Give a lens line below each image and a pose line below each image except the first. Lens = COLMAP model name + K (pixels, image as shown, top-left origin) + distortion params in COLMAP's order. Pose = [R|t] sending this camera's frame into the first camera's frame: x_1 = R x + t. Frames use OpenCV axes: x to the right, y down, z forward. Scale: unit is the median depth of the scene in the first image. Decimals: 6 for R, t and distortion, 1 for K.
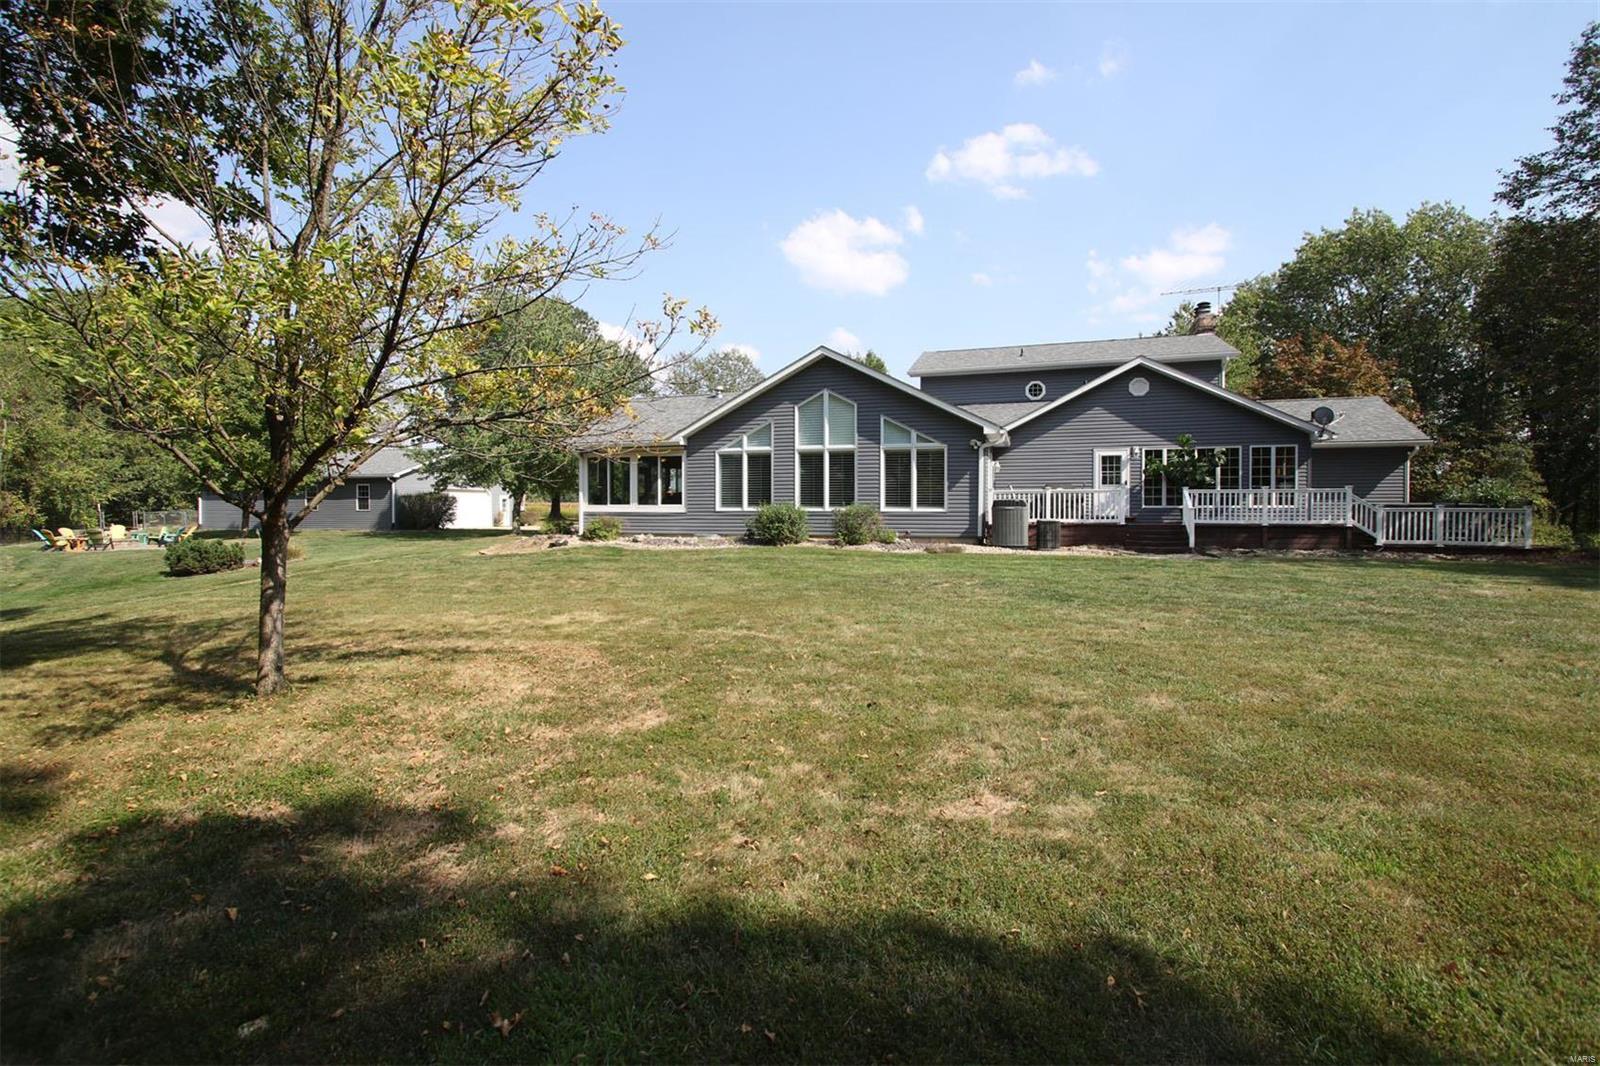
lens RADIAL K [[740.8, 0, 800.0], [0, 740.8, 533.0], [0, 0, 1]] dist [-0.010593, -0.000763]
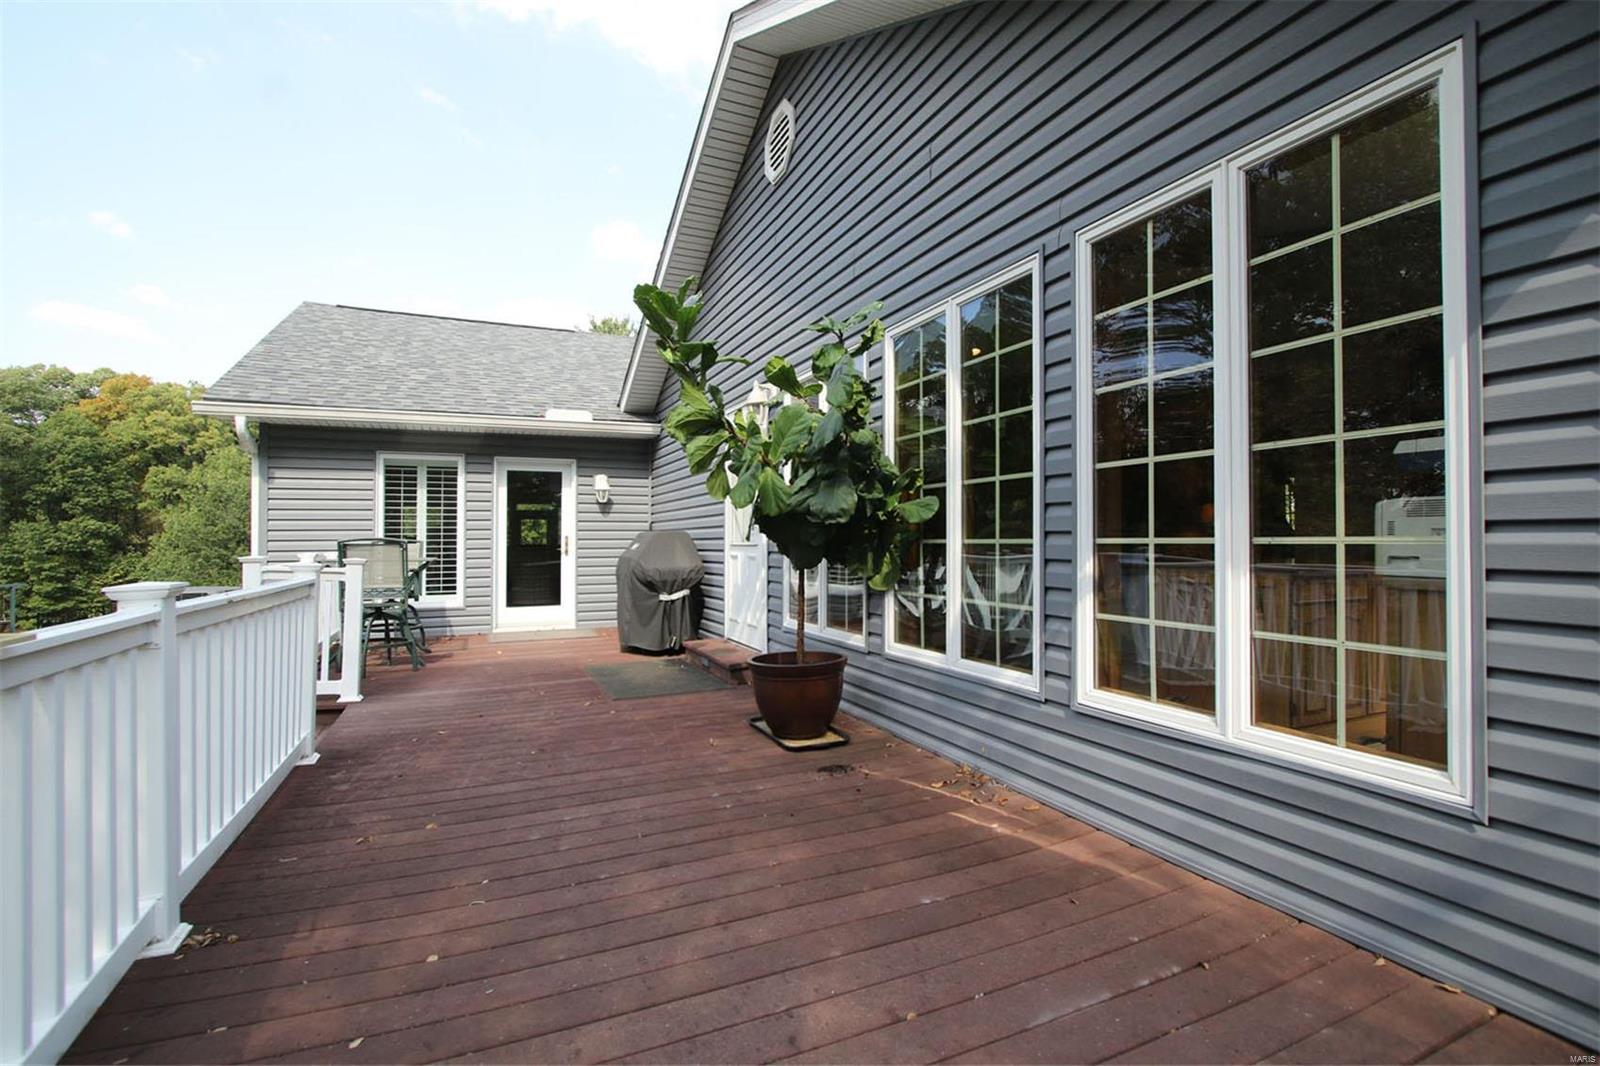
lens RADIAL K [[740.8, 0, 800.0], [0, 740.8, 533.0], [0, 0, 1]] dist [-0.010593, -0.000763]
pose [[0.668635, -0.013045, -0.743476, 0.703254], [-0.013481, 0.999469, -0.029660, -0.062299], [0.743469, 0.029855, 0.668104, 0.911701]]
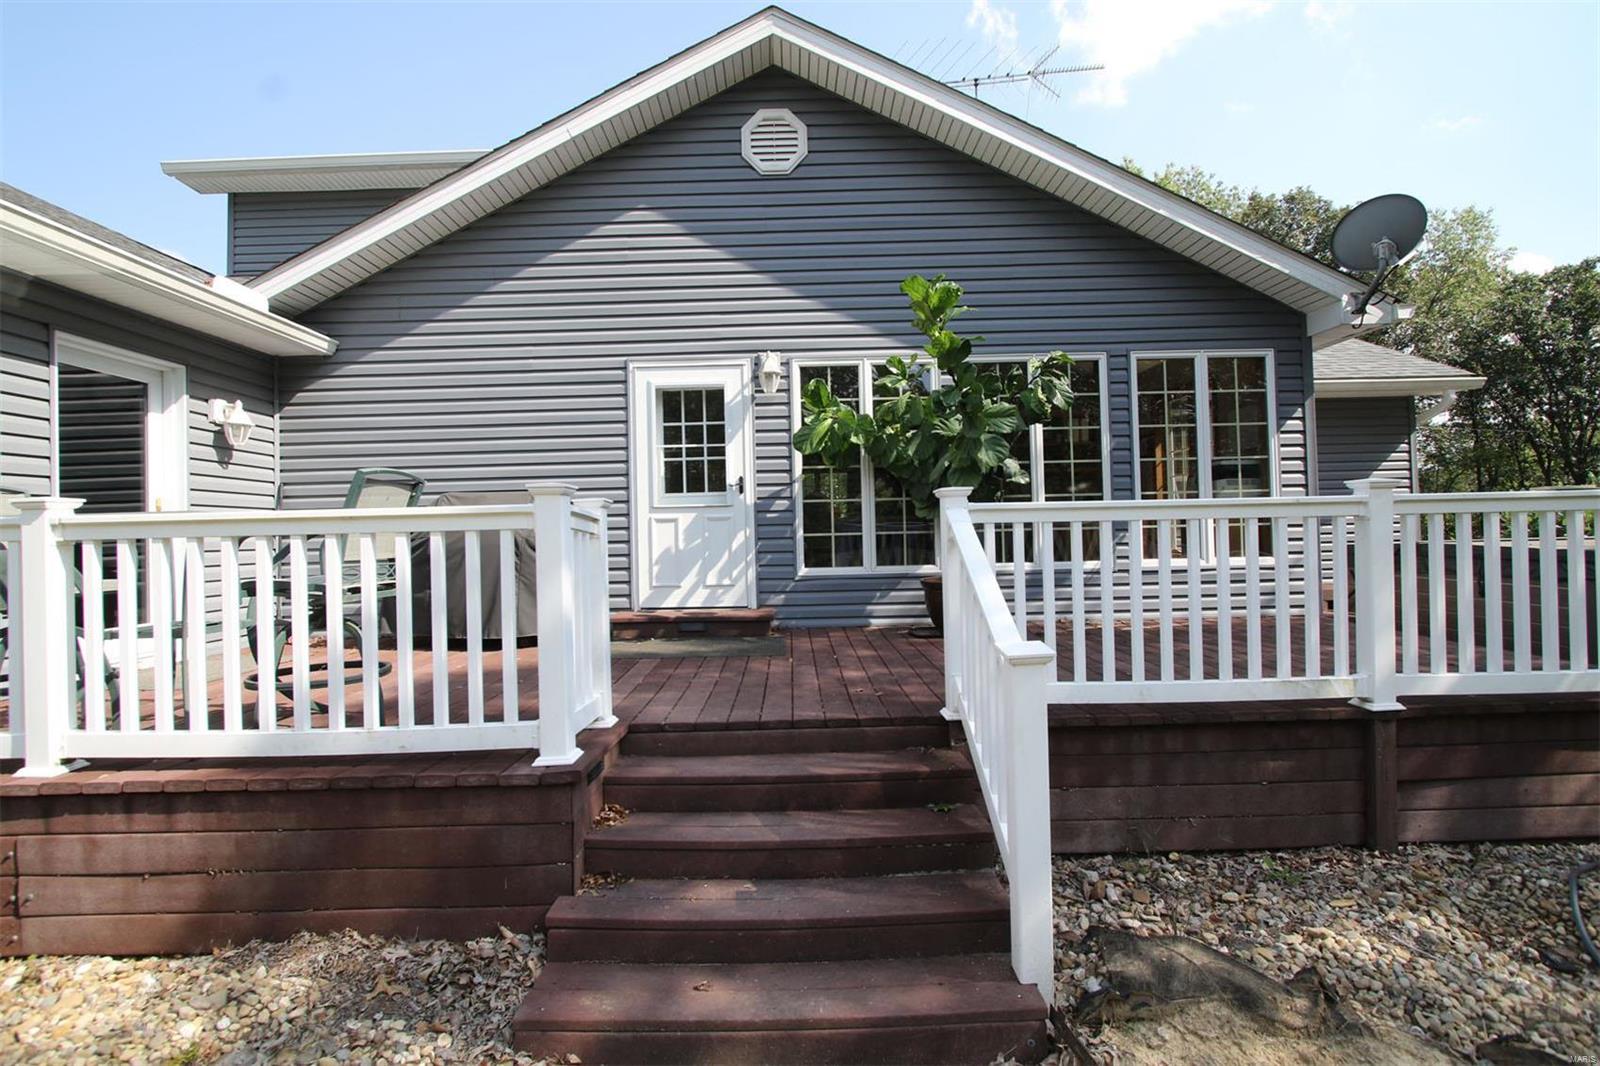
lens RADIAL K [[740.8, 0, 800.0], [0, 740.8, 533.0], [0, 0, 1]] dist [-0.010593, -0.000763]
pose [[0.950571, -0.023267, 0.309634, 0.409501], [0.034003, 0.998991, -0.029322, -0.044894], [-0.308640, 0.038401, 0.950404, 0.797962]]
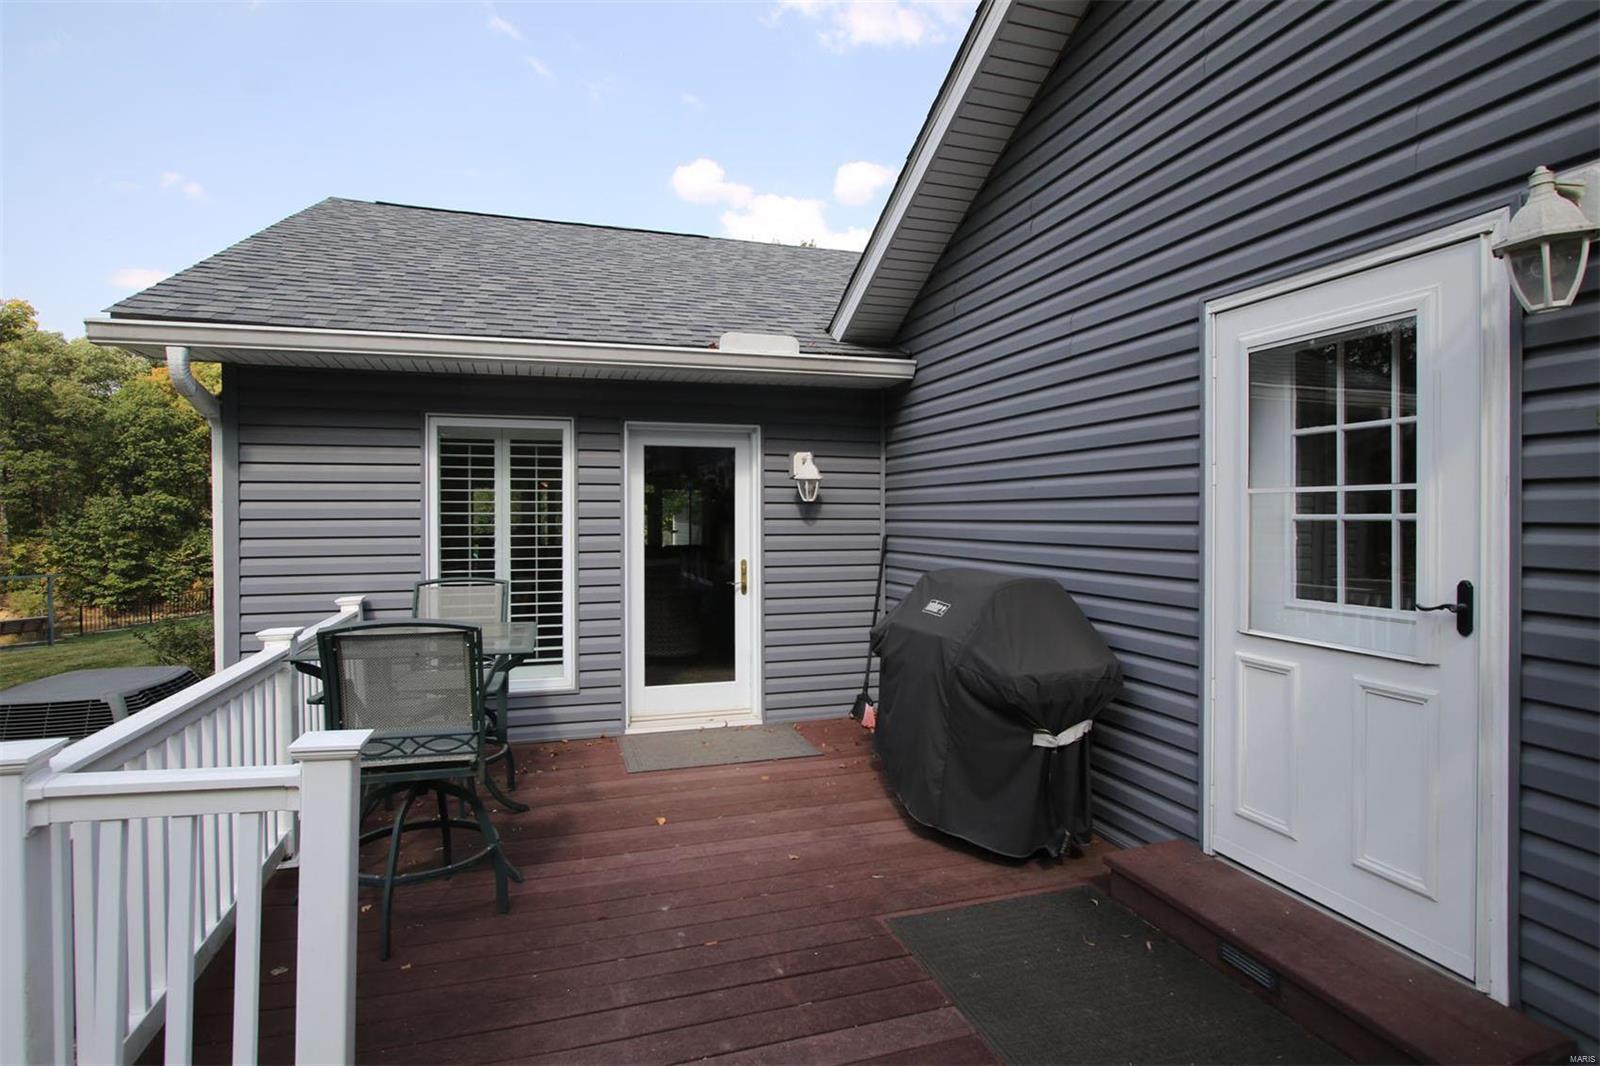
lens RADIAL K [[802.2, 0, 798.2], [0, 802.2, 539.9], [0, 0, 1]] dist [-0.019334, -0.000289]
pose [[0.585951, 0.023638, -0.810001, 0.513732], [-0.020678, 0.999685, 0.014214, -0.082876], [0.810082, 0.008421, 0.586256, 0.957697]]
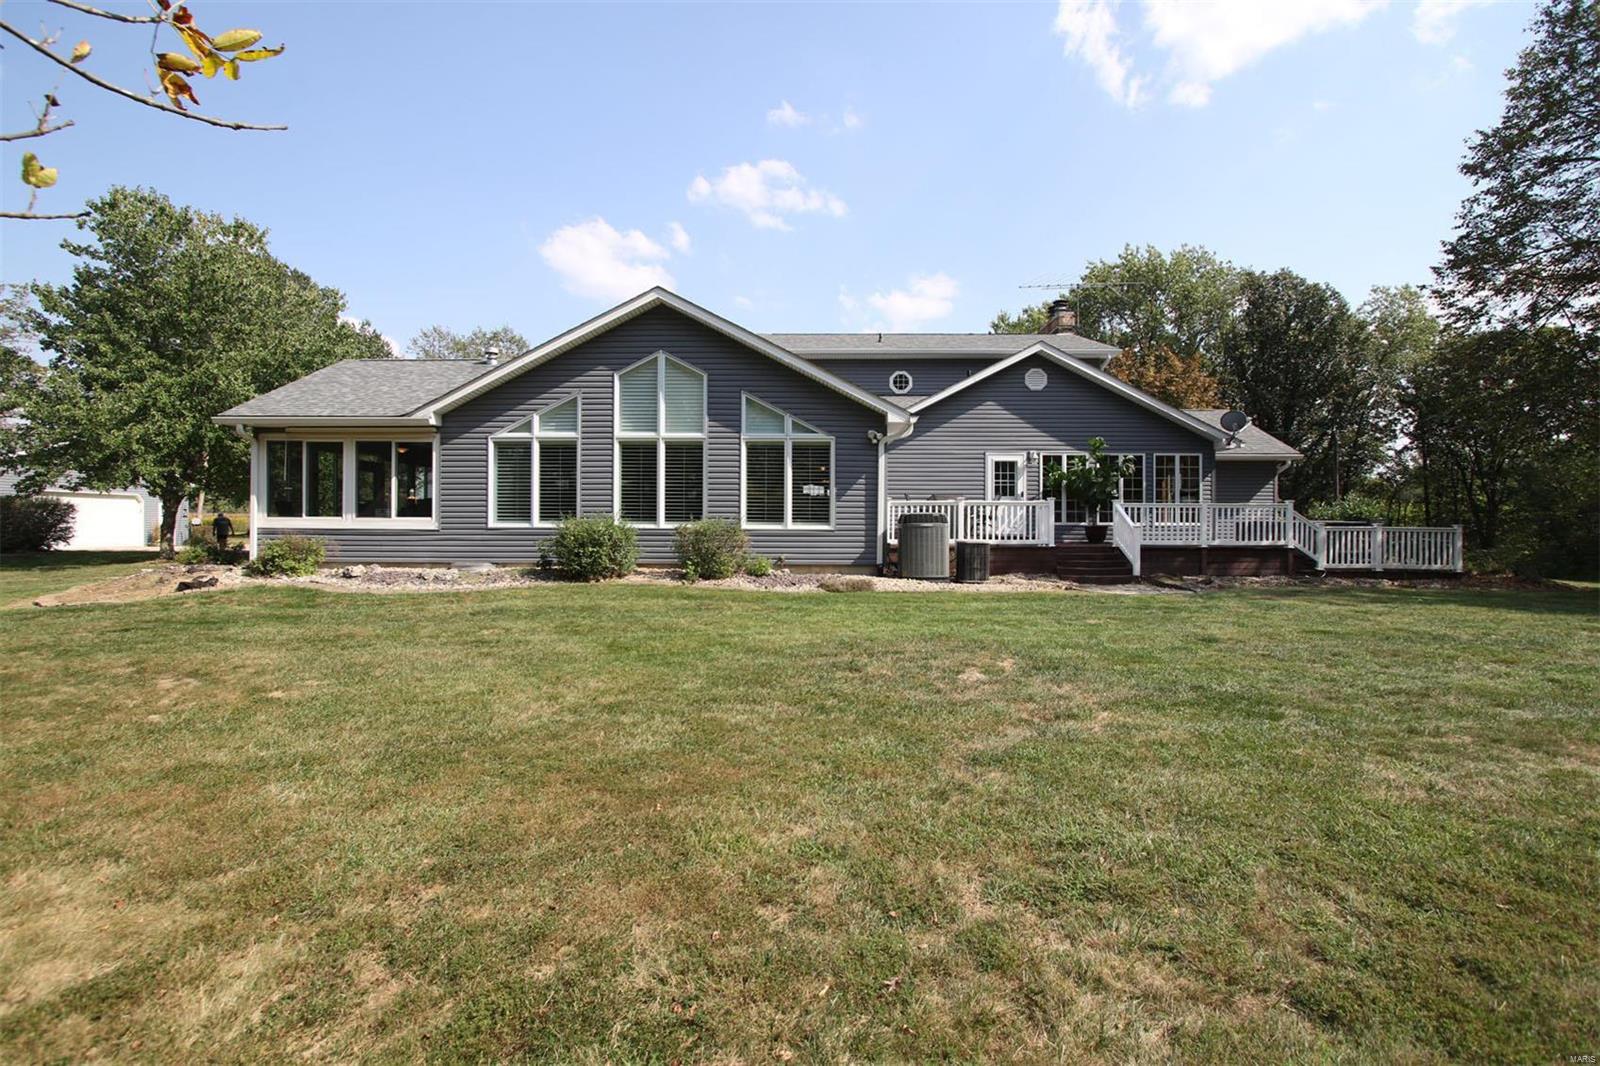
lens RADIAL K [[749.9, 0, 797.1], [0, 749.9, 518.8], [0, 0, 1]] dist [-0.021210, 0.000010]
pose [[0.956218, 0.006079, 0.292592, -0.047281], [0.005205, 0.999273, -0.037772, -0.011455], [-0.292608, 0.037642, 0.955491, 0.301904]]
